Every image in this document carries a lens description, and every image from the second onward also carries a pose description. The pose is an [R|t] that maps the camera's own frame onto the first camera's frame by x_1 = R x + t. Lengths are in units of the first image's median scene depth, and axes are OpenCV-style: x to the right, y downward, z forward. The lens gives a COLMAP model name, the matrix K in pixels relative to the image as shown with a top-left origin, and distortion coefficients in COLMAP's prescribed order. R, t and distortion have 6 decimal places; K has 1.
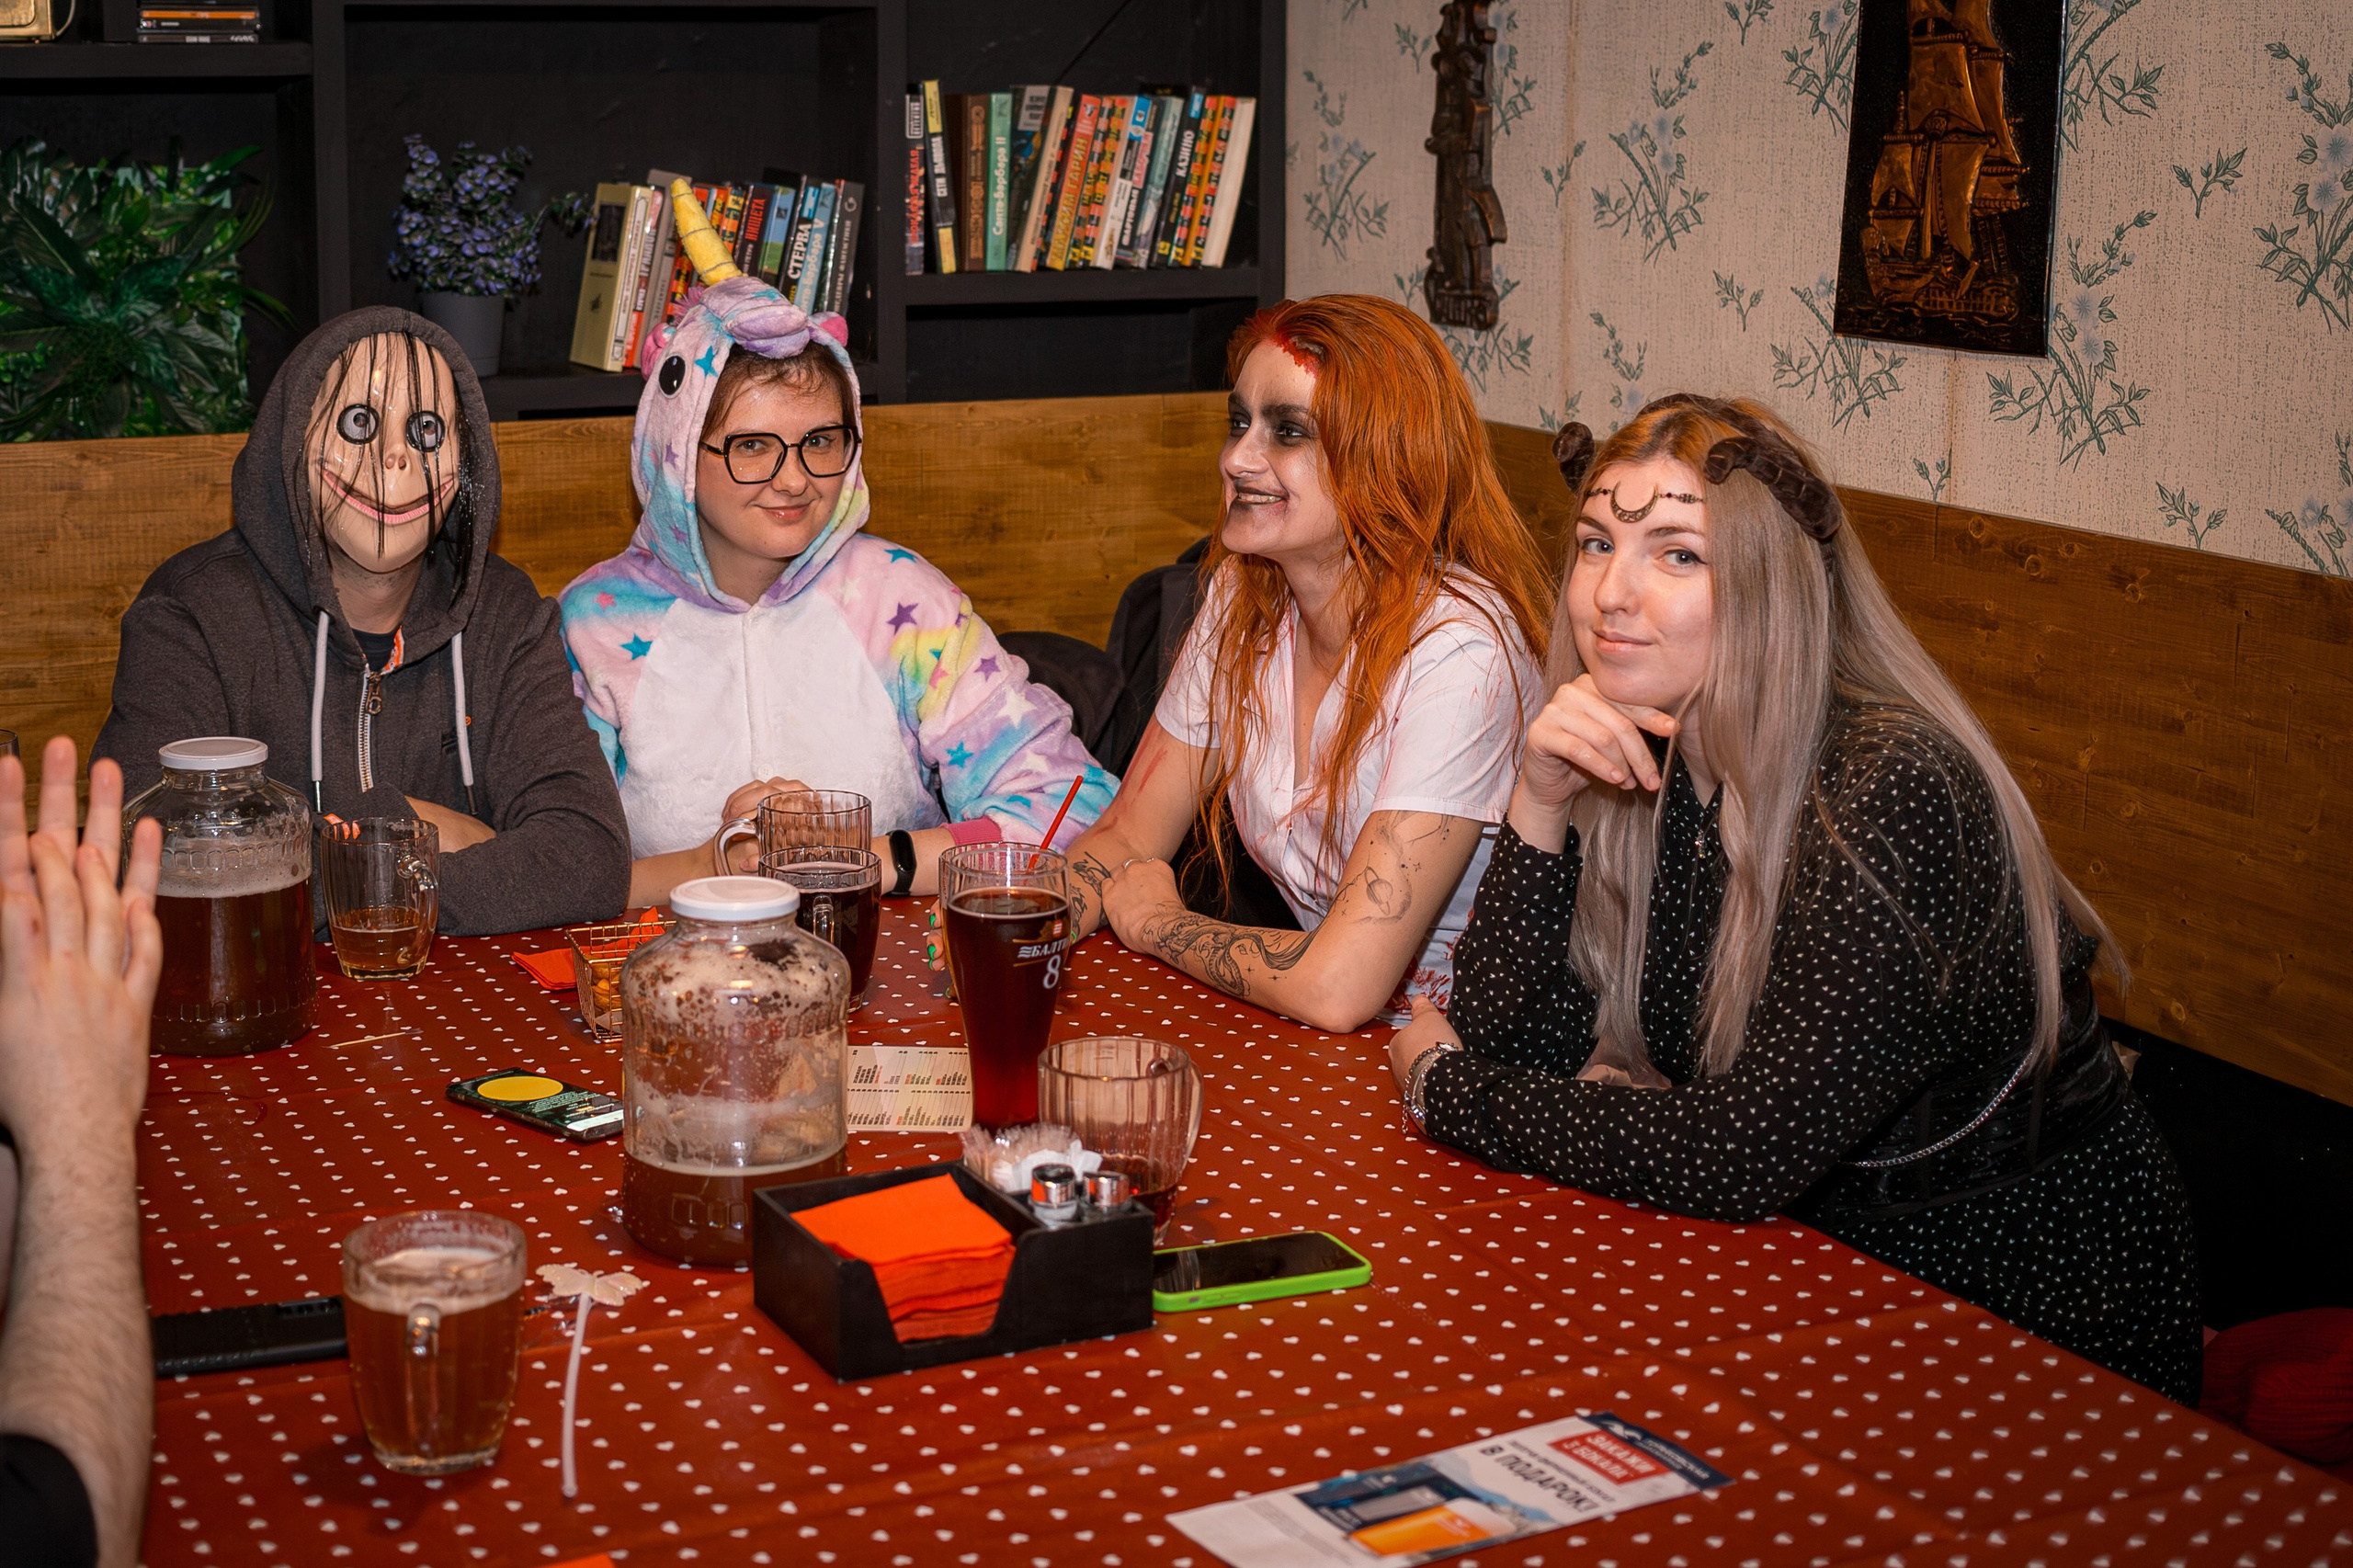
lens RADIAL K [[4499.2, 0, 1176.7], [0, 4499.2, 611.9], [0, 0, 1]] dist [-0.075208, 0.214442]
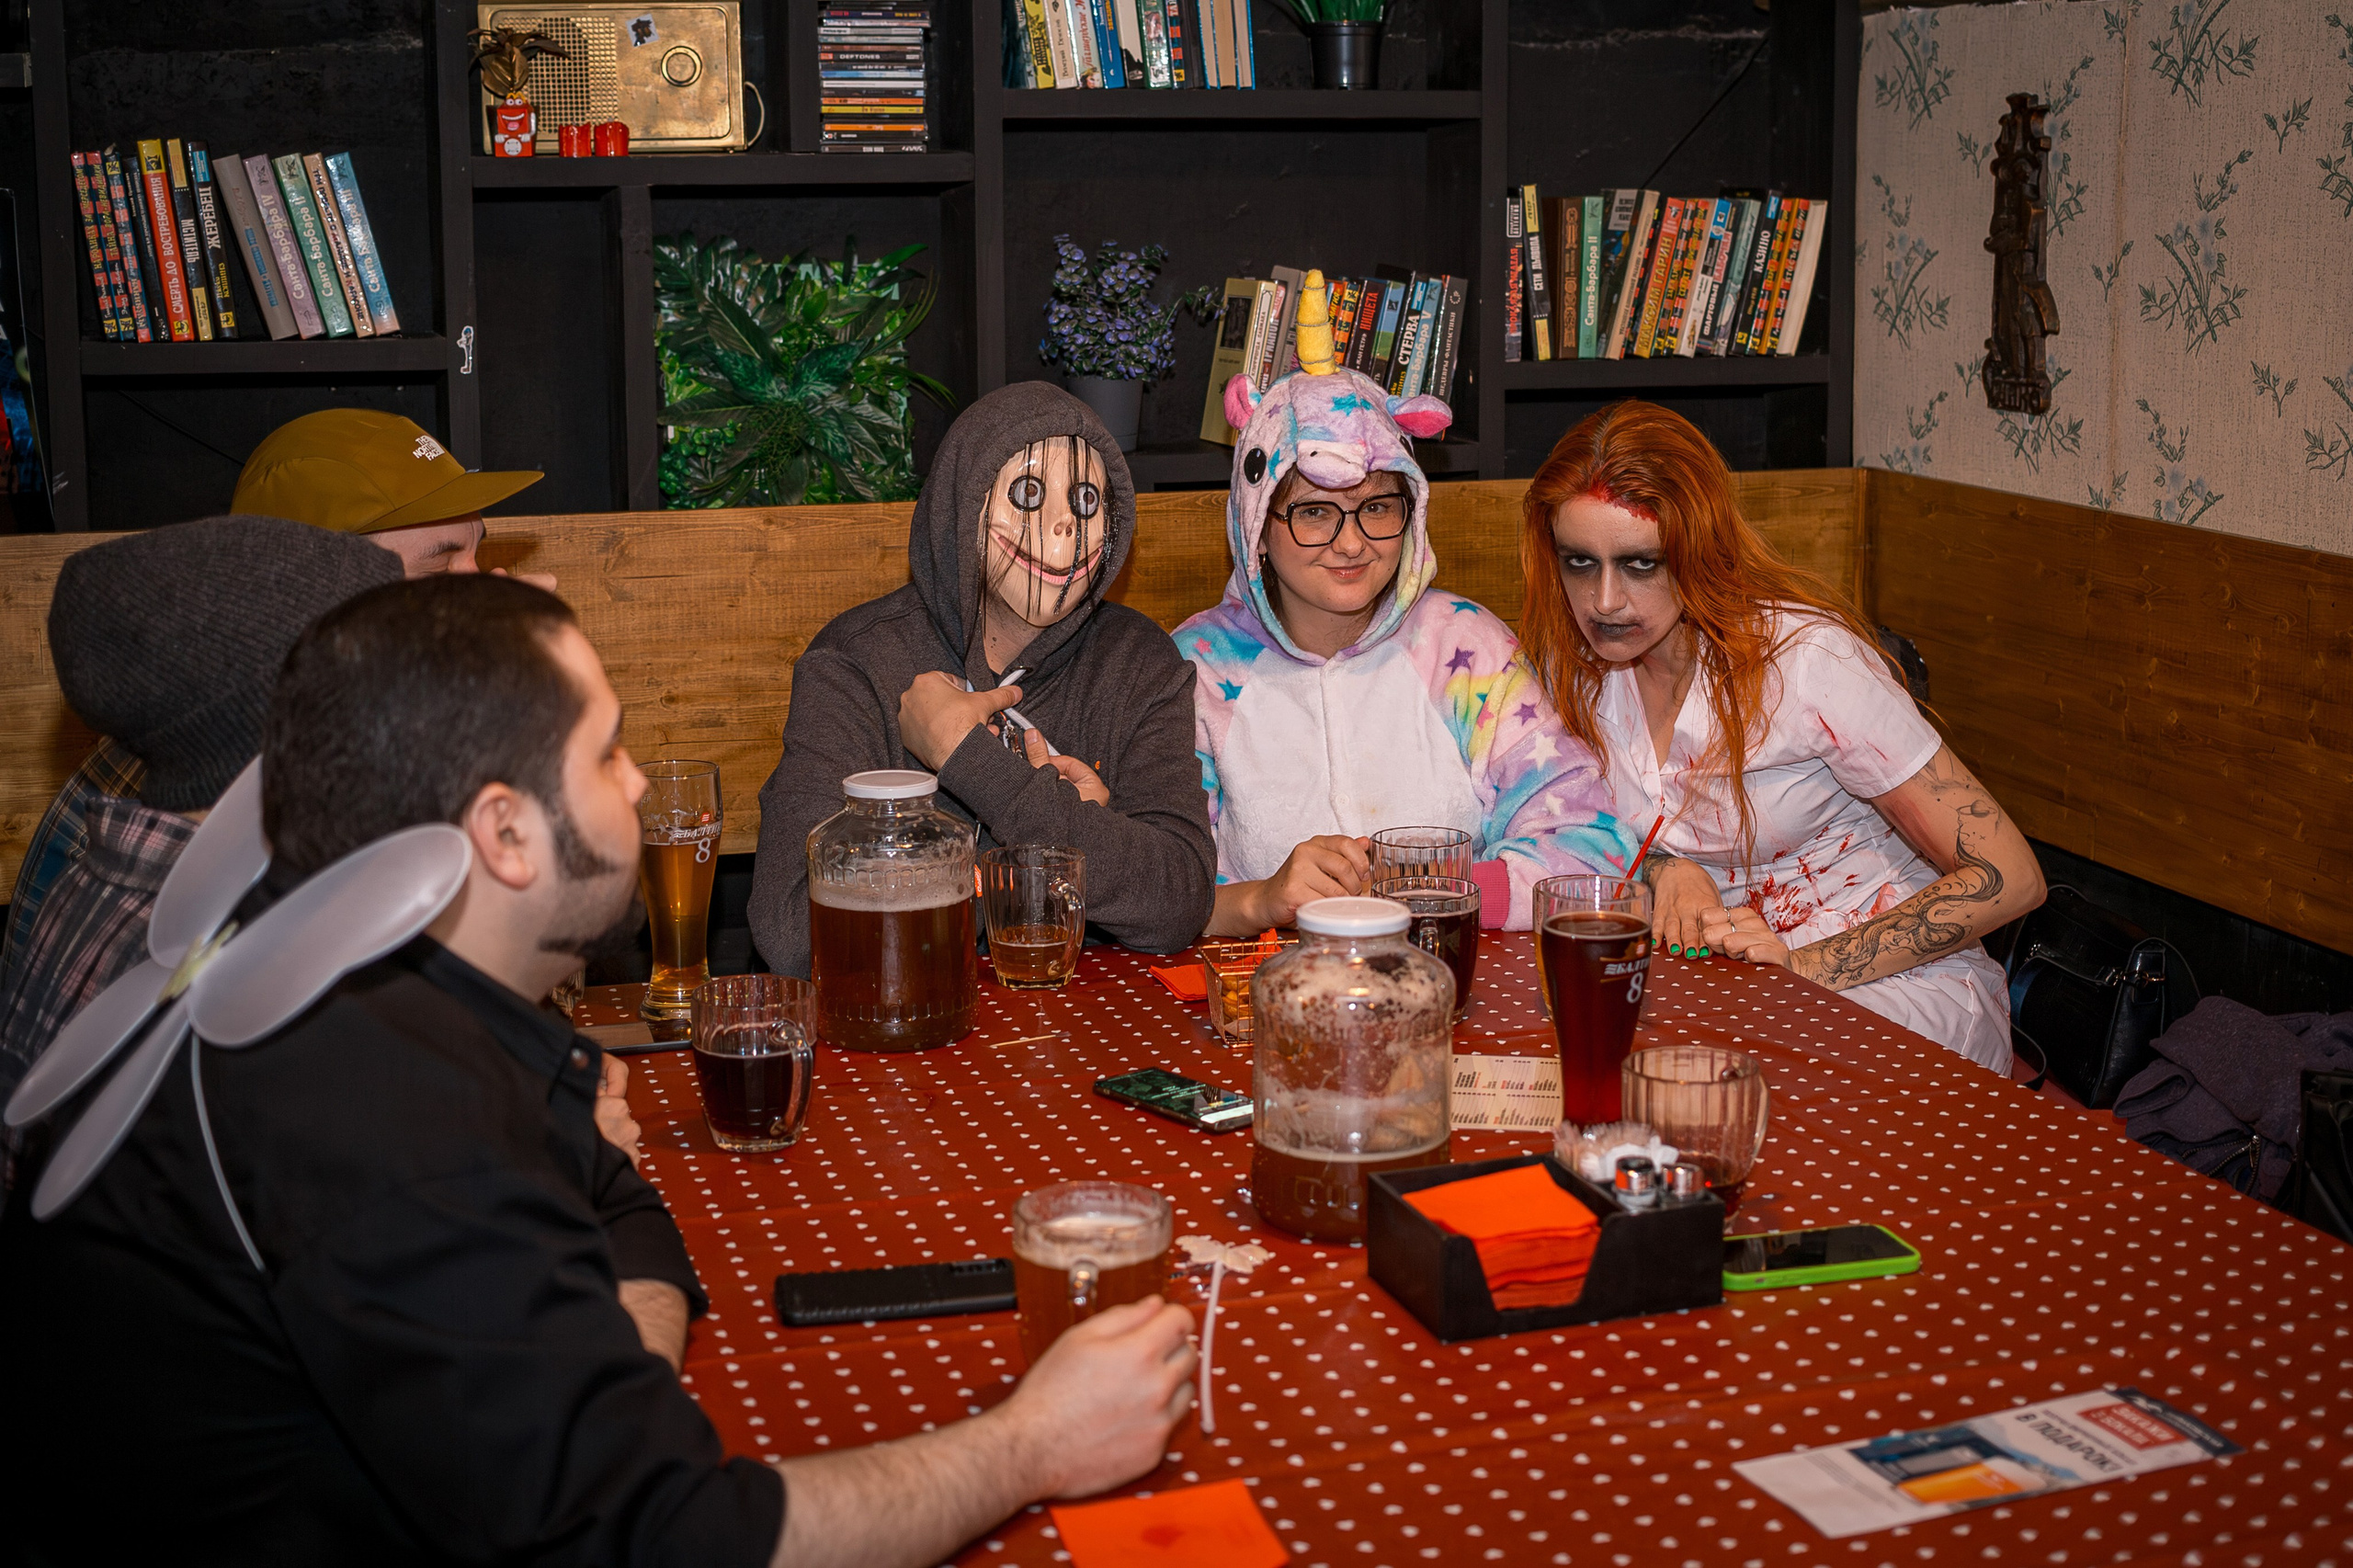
lens RADIAL K [[4499.2, 0, 1176.7], [0, 4499.2, 611.9], [0, 0, 1]] dist [-0.075208, 0.214442]
pose [[0.991908, 0.009505, -0.126599, -0.000242], [-0.011618, 0.999805, -0.015962, 0.005324], [0.126423, 0.017303, 0.991826, -0.114759]]
